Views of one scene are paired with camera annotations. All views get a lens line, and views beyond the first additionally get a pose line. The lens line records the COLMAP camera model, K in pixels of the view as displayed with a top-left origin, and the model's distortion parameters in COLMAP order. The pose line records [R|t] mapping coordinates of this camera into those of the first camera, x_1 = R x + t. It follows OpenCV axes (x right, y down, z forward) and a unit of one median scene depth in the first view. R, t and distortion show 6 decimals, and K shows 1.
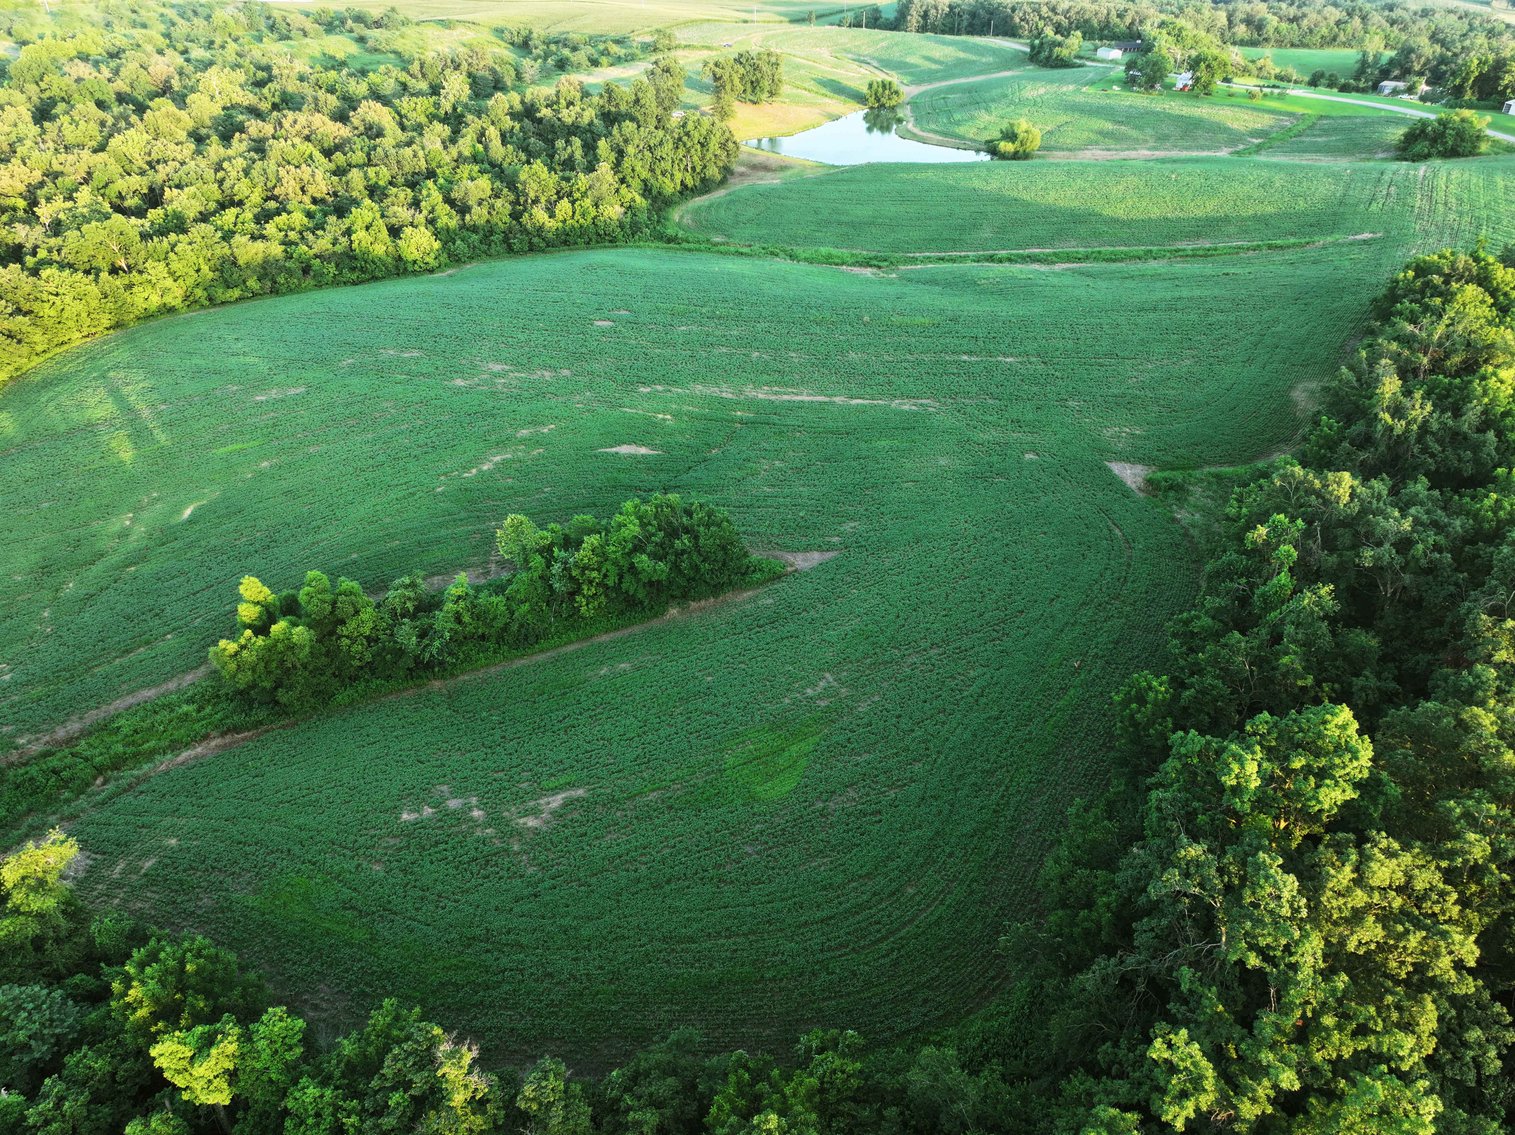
lens RADIAL K [[1059.5, 0, 763.4], [0, 1059.5, 557.6], [0, 0, 1]] dist [-0.003596, 0.017617]
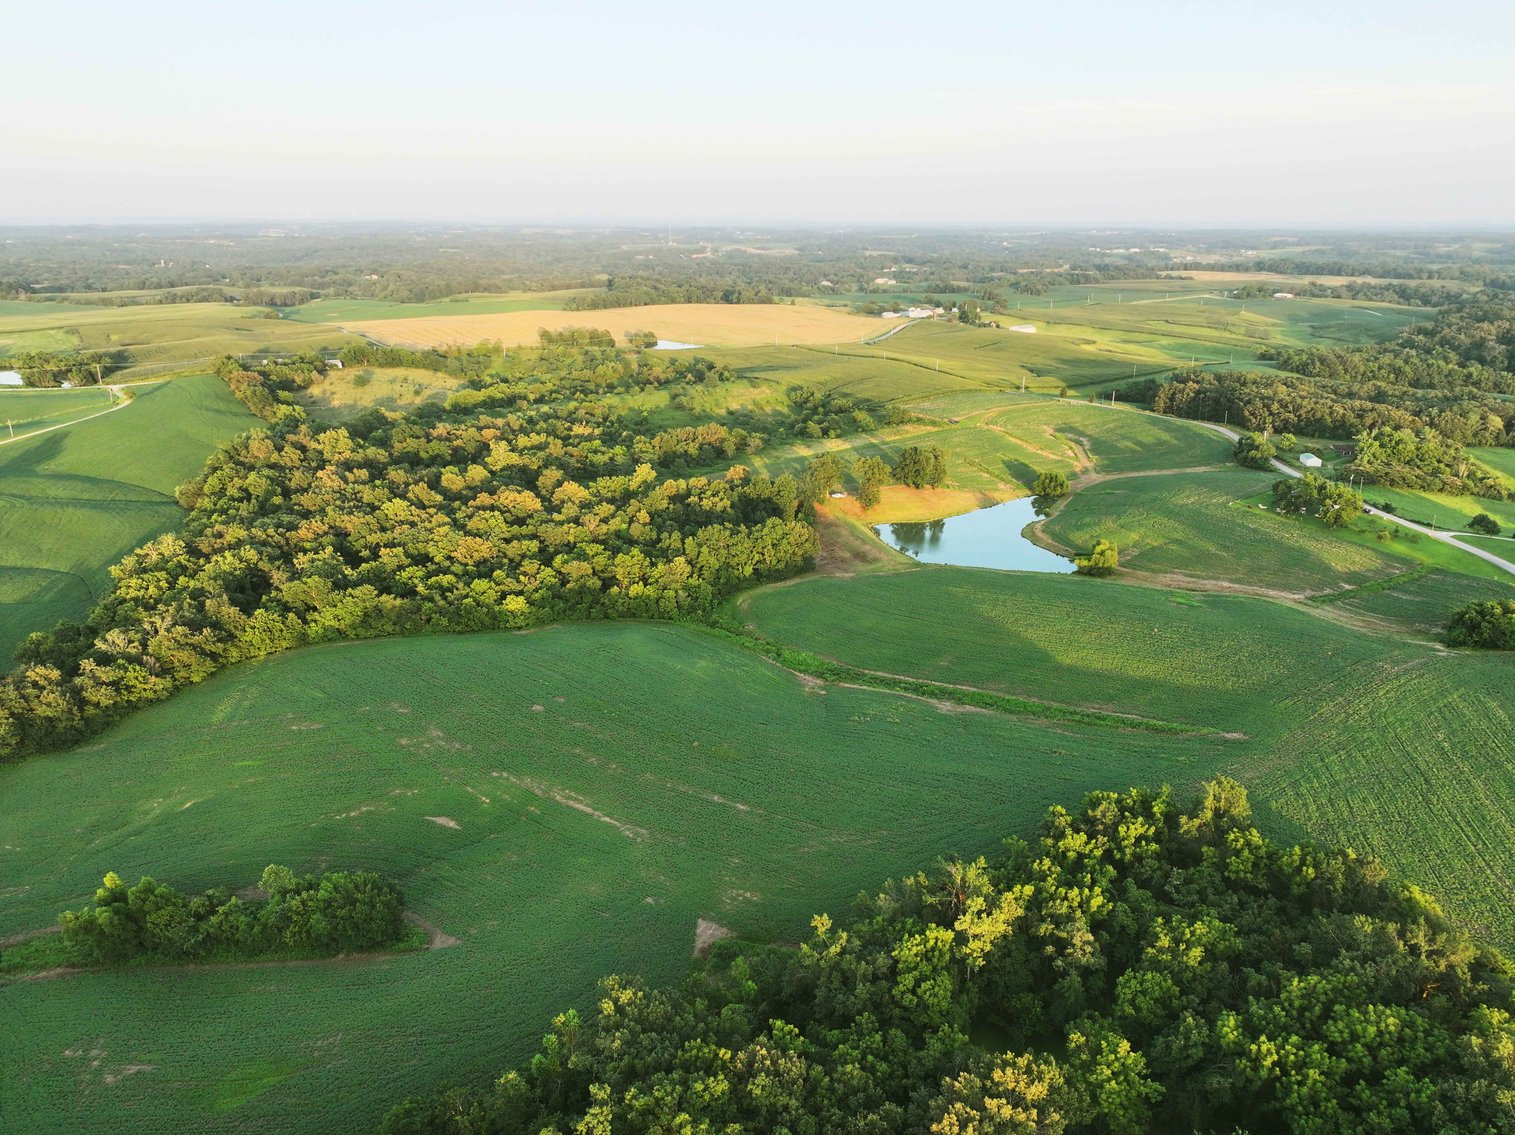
lens RADIAL K [[1059.5, 0, 757.8], [0, 1059.5, 568.1], [0, 0, 1]] dist [-0.003596, 0.017617]
pose [[0.914204, 0.119791, -0.387144, 0.272140], [-0.205185, 0.960638, -0.187282, -0.088923], [0.349471, 0.250650, 0.902798, -0.071704]]
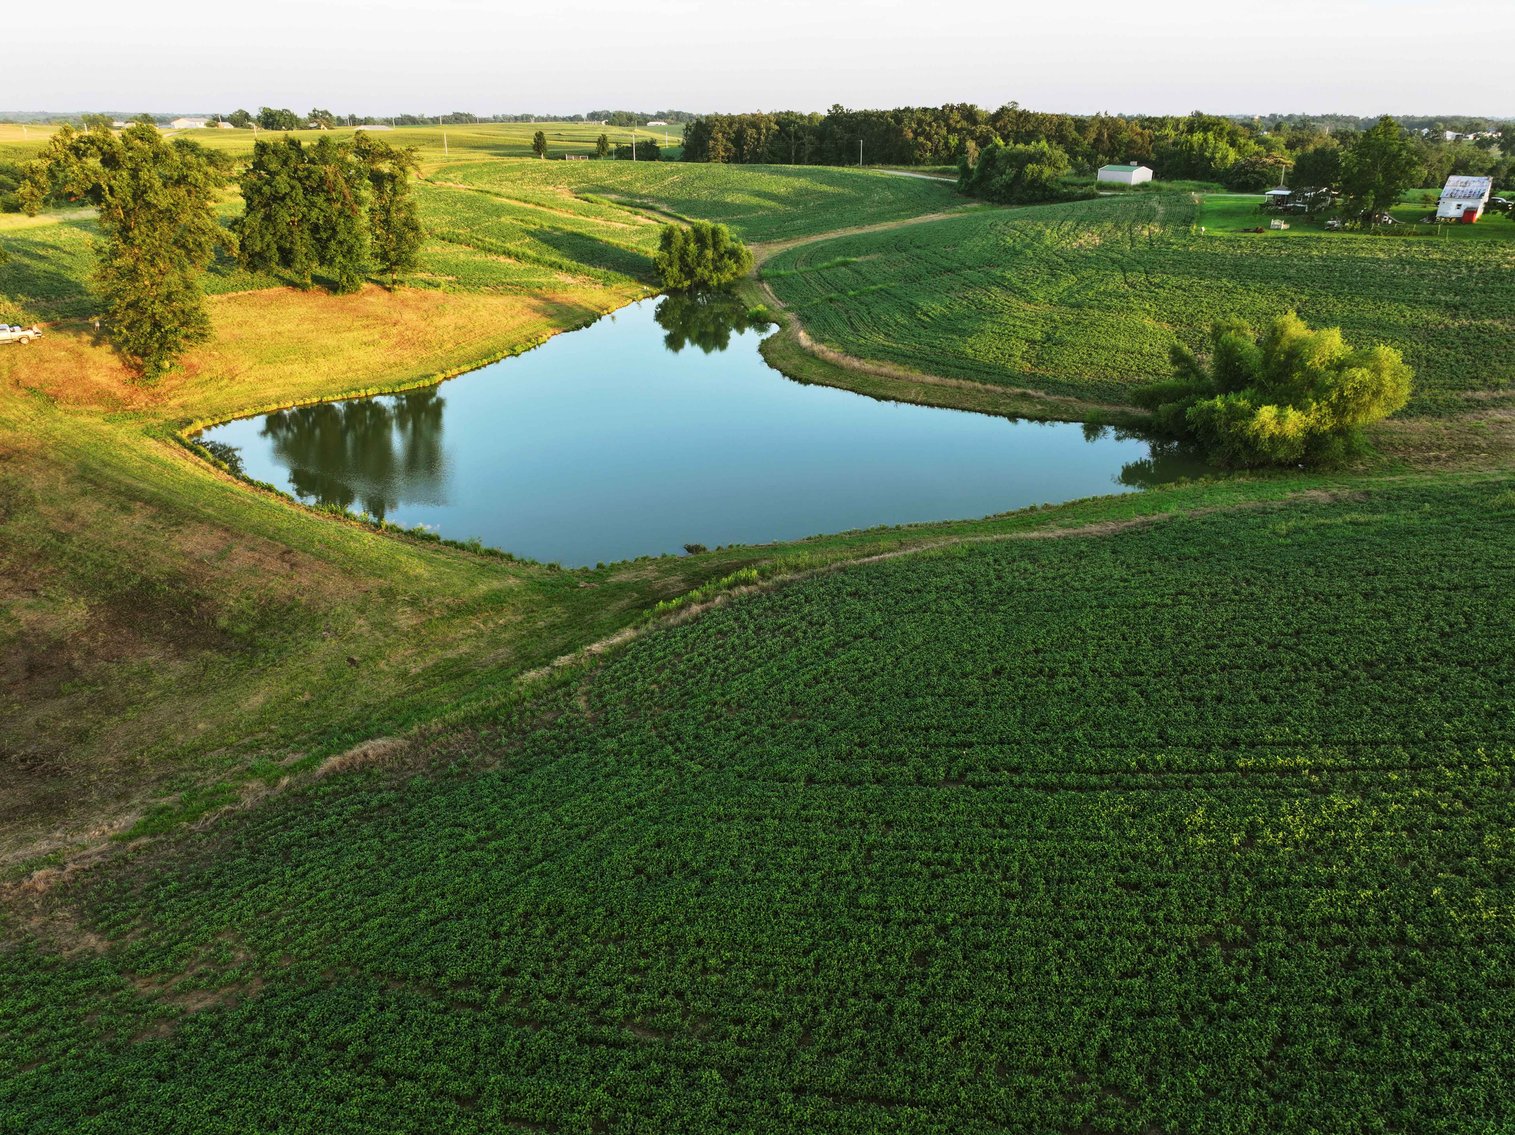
lens RADIAL K [[1059.5, 0, 757.0], [0, 1059.5, 566.0], [0, 0, 1]] dist [-0.003596, 0.017617]
pose [[0.980488, -0.078747, 0.180119, 0.052863], [0.104622, 0.984753, -0.138984, -0.265377], [-0.166428, 0.155117, 0.973776, 0.625610]]
